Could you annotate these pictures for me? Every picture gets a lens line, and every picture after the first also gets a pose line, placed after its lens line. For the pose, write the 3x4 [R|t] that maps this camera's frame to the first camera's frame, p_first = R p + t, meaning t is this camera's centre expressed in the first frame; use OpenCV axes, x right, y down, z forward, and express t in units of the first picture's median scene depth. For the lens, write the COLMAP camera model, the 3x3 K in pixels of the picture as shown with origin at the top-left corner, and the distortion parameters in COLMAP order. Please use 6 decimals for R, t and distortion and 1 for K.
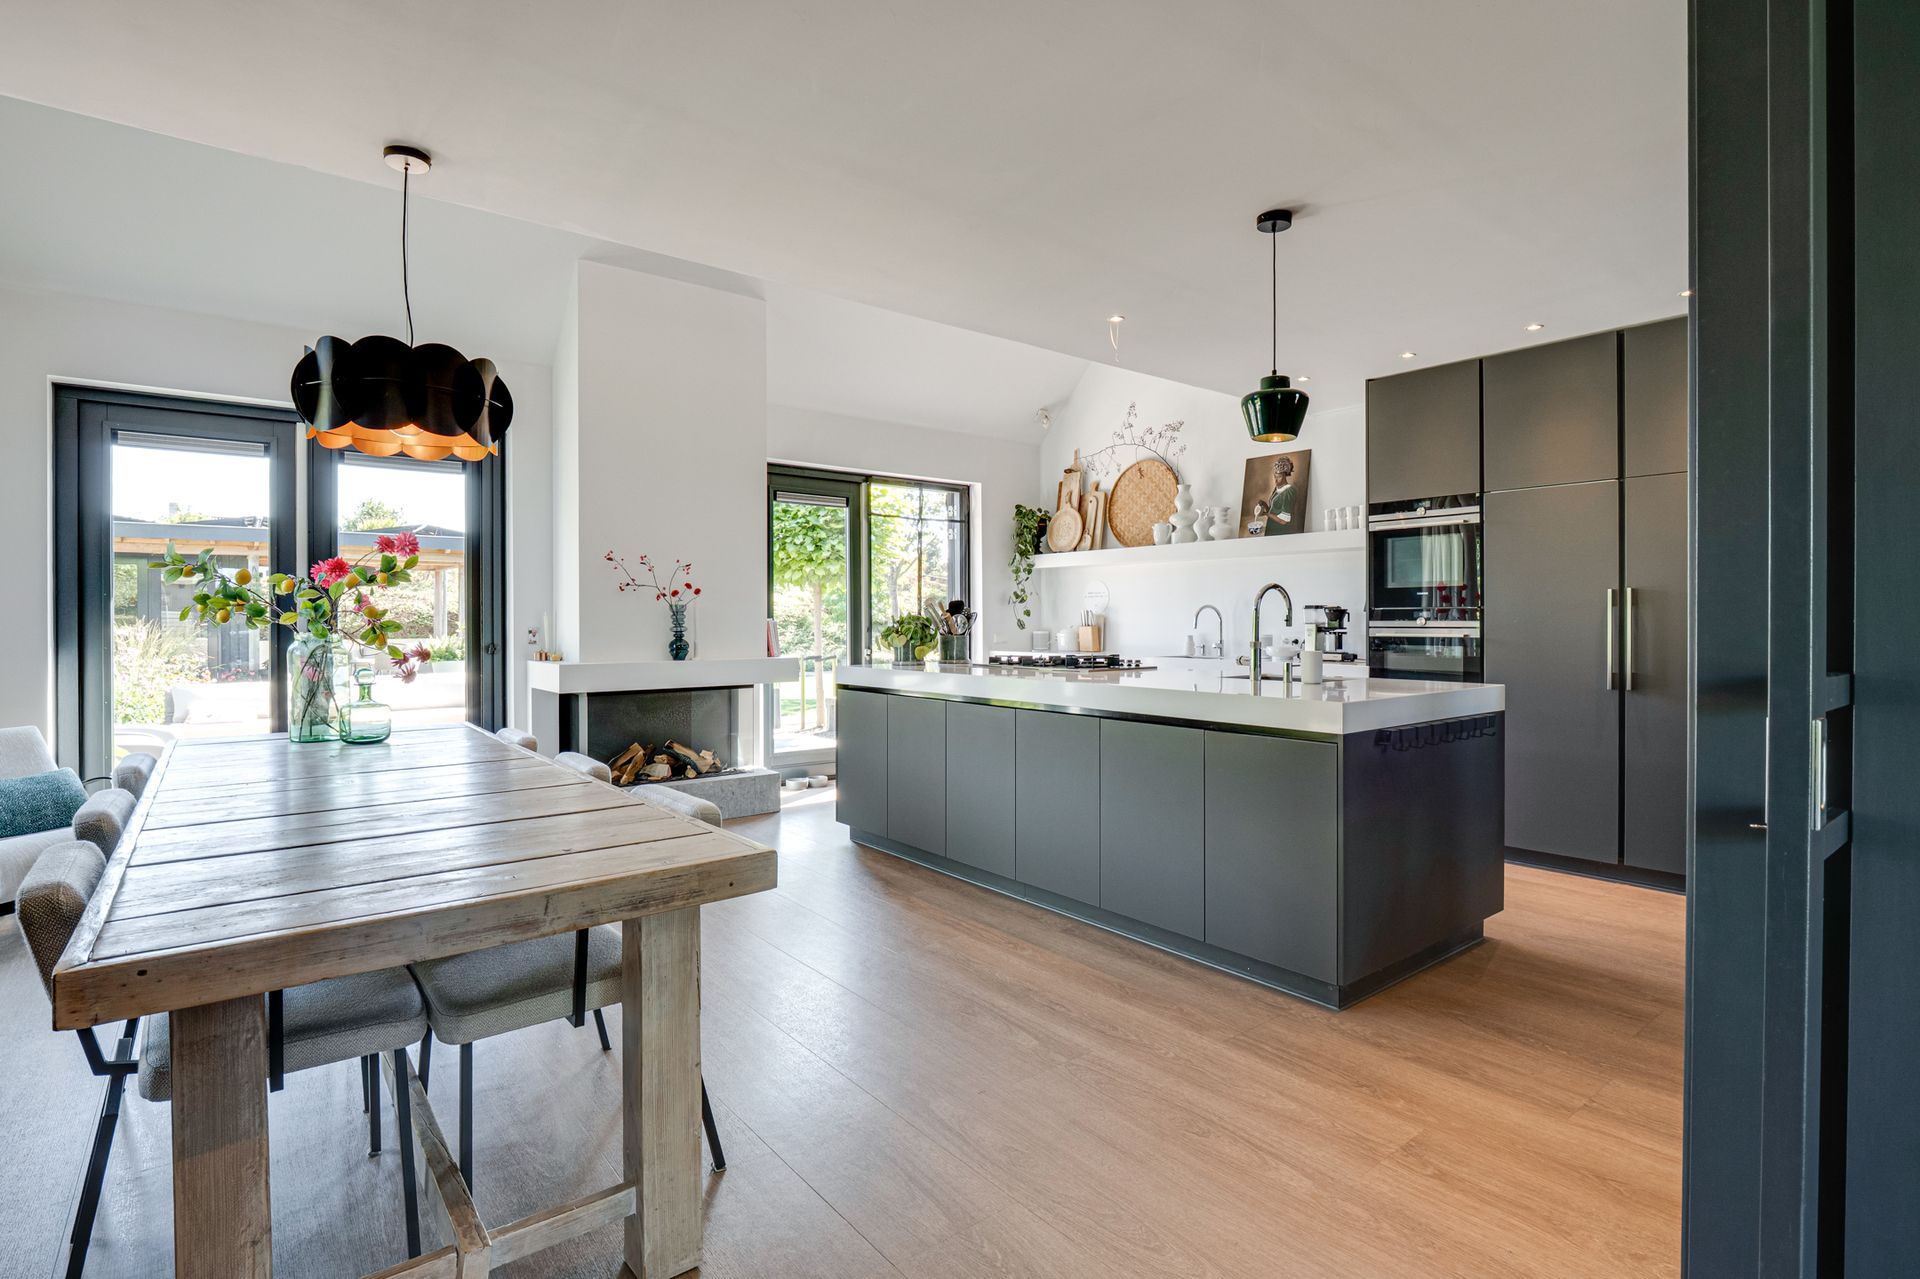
lens RADIAL K [[940.2, 0, 960.0], [0, 940.2, 639.5], [0, 0, 1]] dist [-0.017270, -0.000591]
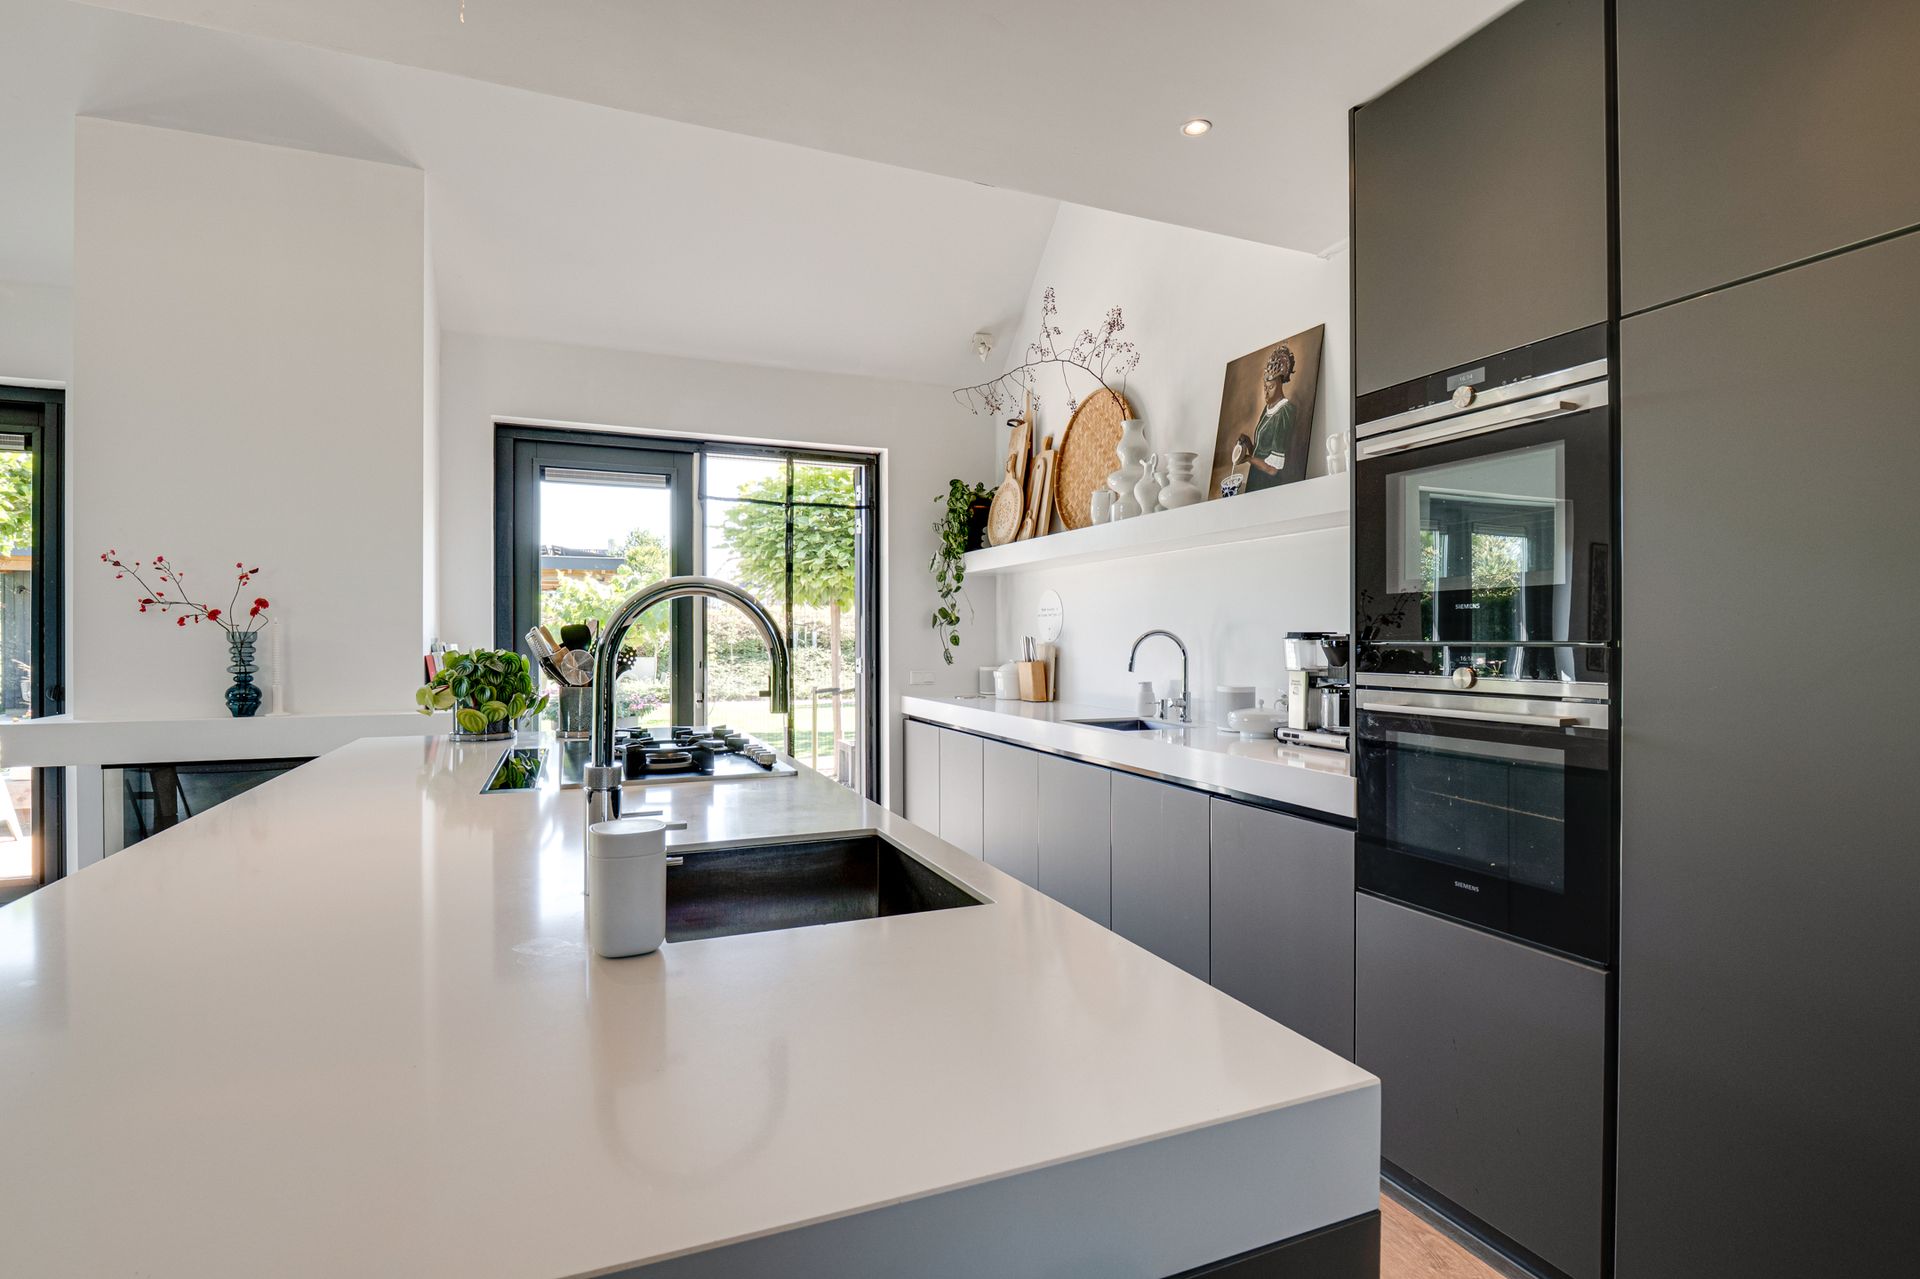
lens RADIAL K [[940.2, 0, 960.0], [0, 940.2, 639.5], [0, 0, 1]] dist [-0.017270, -0.000591]
pose [[0.963228, 0.002715, -0.268673, 0.293284], [-0.007907, 0.999802, -0.018244, -0.019539], [0.268570, 0.019697, 0.963059, 0.421553]]
